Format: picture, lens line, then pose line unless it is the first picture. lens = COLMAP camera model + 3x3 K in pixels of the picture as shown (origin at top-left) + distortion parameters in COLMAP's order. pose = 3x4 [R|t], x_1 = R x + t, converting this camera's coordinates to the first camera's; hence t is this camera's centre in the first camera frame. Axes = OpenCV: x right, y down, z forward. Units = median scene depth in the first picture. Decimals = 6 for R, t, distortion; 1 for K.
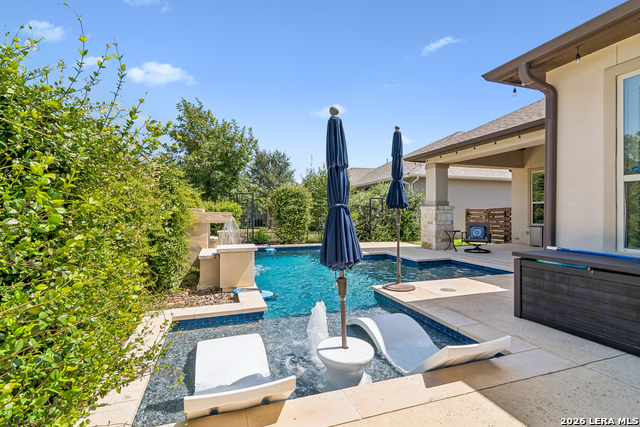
lens RADIAL K [[310.8, 0, 315.9], [0, 310.8, 217.2], [0, 0, 1]] dist [-0.003856, -0.005531]
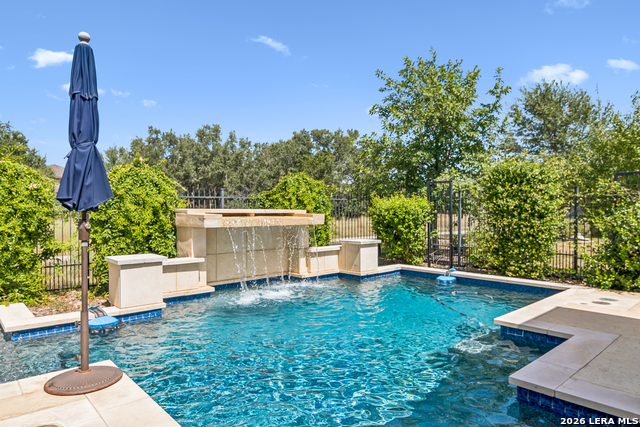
lens RADIAL K [[403.3, 0, 319.5], [0, 403.3, 210.0], [0, 0, 1]] dist [-0.005597, -0.003372]
pose [[0.410936, -0.001348, -0.911663, 0.419651], [-0.015572, 0.999843, -0.008498, -0.011692], [0.911531, 0.017688, 0.410851, 0.475793]]
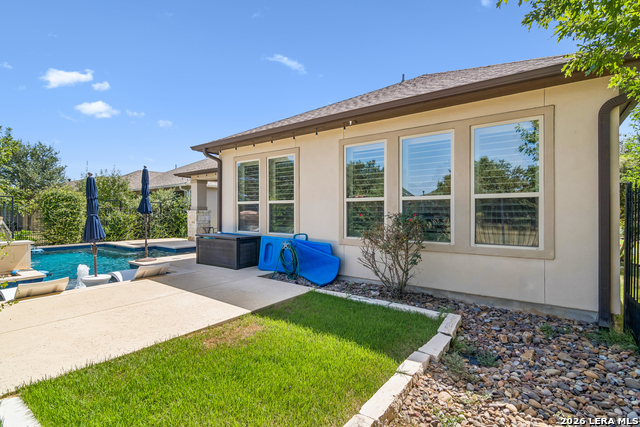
lens RADIAL K [[310.8, 0, 325.5], [0, 310.8, 212.1], [0, 0, 1]] dist [-0.003856, -0.005531]
pose [[0.806354, 0.000478, 0.591434, 0.022743], [0.009160, 0.999870, -0.013298, -0.003184], [-0.591363, 0.016140, 0.806244, -0.415504]]
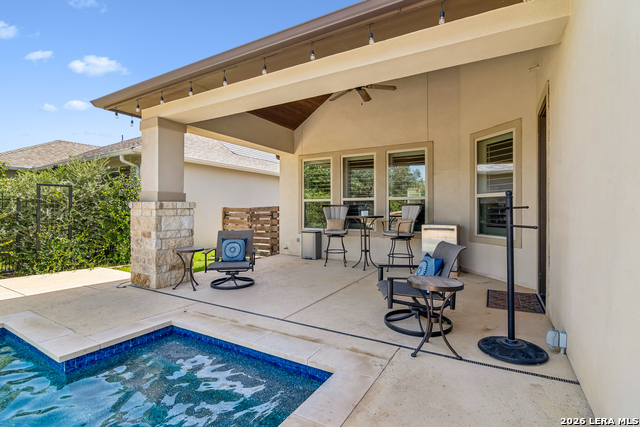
lens RADIAL K [[310.8, 0, 323.9], [0, 310.8, 208.9], [0, 0, 1]] dist [-0.003856, -0.005531]
pose [[0.741346, 0.006805, 0.671089, 0.219600], [0.007180, 0.999811, -0.018070, -0.011842], [-0.671085, 0.018215, 0.741156, 0.393151]]
